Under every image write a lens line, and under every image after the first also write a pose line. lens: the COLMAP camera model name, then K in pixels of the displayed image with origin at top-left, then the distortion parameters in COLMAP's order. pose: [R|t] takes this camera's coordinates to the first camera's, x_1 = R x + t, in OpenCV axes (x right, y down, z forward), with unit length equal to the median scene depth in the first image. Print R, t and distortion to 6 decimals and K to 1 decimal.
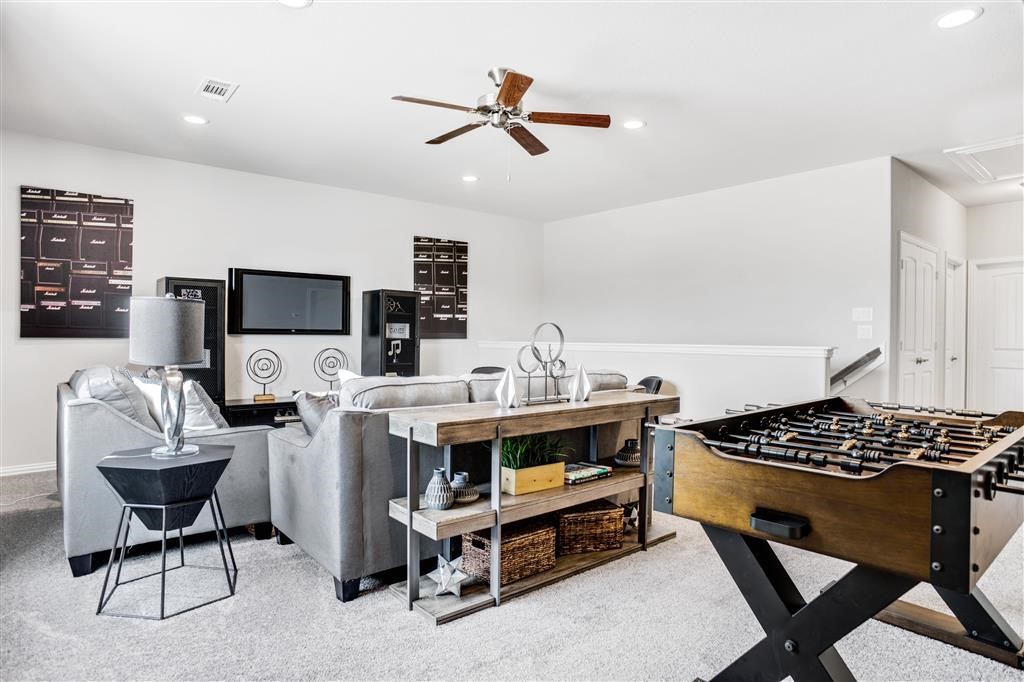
lens RADIAL K [[613.4, 0, 508.4], [0, 613.4, 338.2], [0, 0, 1]] dist [-0.004500, -0.001311]
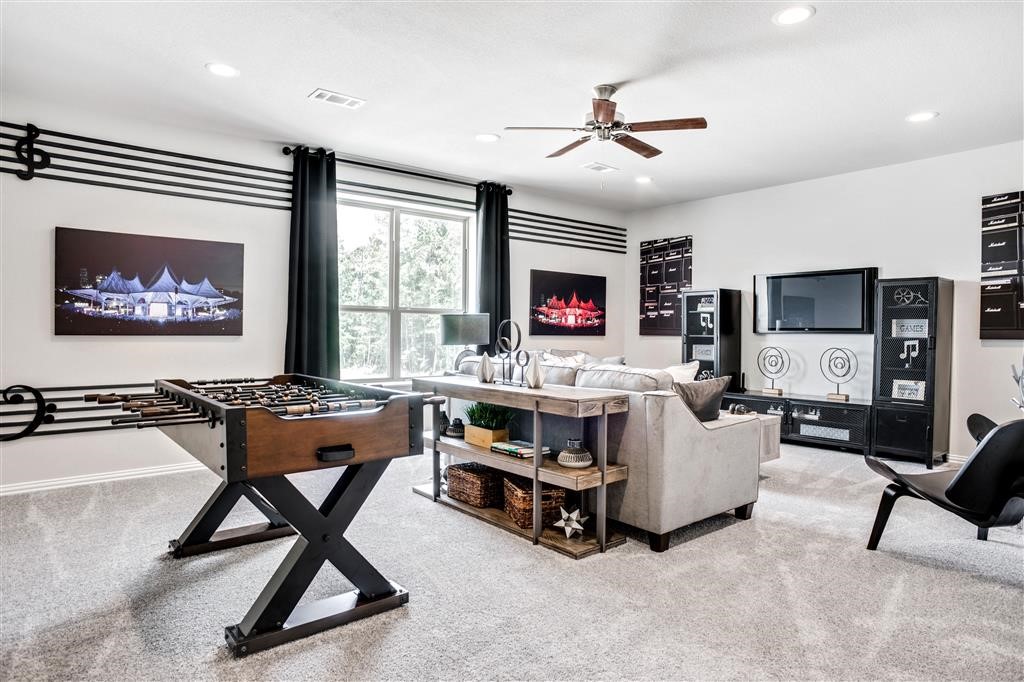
lens RADIAL K [[613.4, 0, 508.4], [0, 613.4, 338.2], [0, 0, 1]] dist [-0.004500, -0.001311]
pose [[-0.009147, 0.001798, -0.999957, 0.784184], [-0.013426, 0.999908, 0.001921, 0.007967], [0.999868, 0.013443, -0.009122, 0.616724]]
